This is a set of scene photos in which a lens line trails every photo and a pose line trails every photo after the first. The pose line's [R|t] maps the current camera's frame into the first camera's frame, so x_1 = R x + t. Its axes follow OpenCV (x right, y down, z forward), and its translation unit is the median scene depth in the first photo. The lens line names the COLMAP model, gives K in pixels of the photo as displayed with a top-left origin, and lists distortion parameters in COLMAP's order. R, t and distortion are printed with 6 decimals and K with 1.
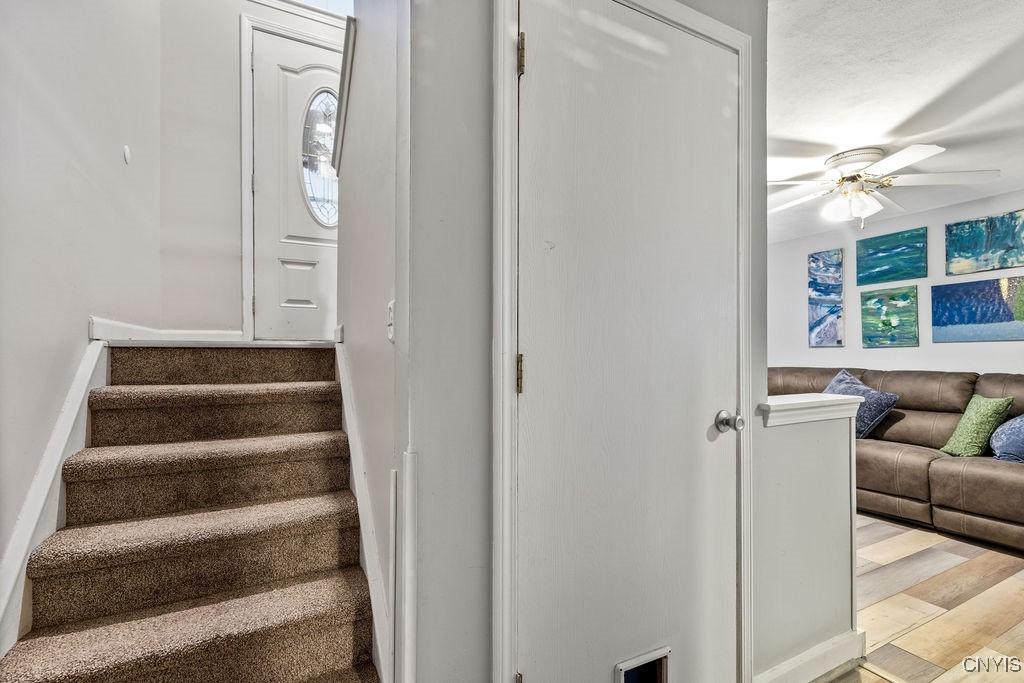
lens RADIAL K [[464.8, 0, 509.6], [0, 464.8, 346.6], [0, 0, 1]] dist [0.002721, -0.001132]
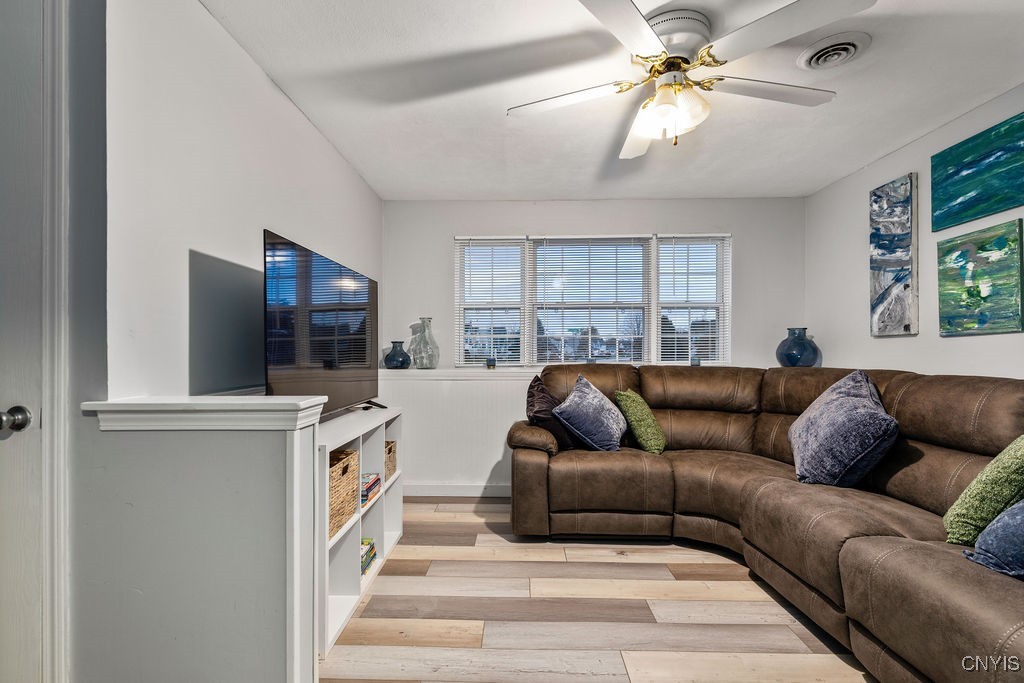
lens RADIAL K [[464.8, 0, 509.6], [0, 464.8, 346.6], [0, 0, 1]] dist [0.002721, -0.001132]
pose [[0.879315, -0.004712, -0.476218, 0.558652], [0.006876, 0.999972, 0.002802, 0.009940], [0.476192, -0.005738, 0.879323, 0.222344]]
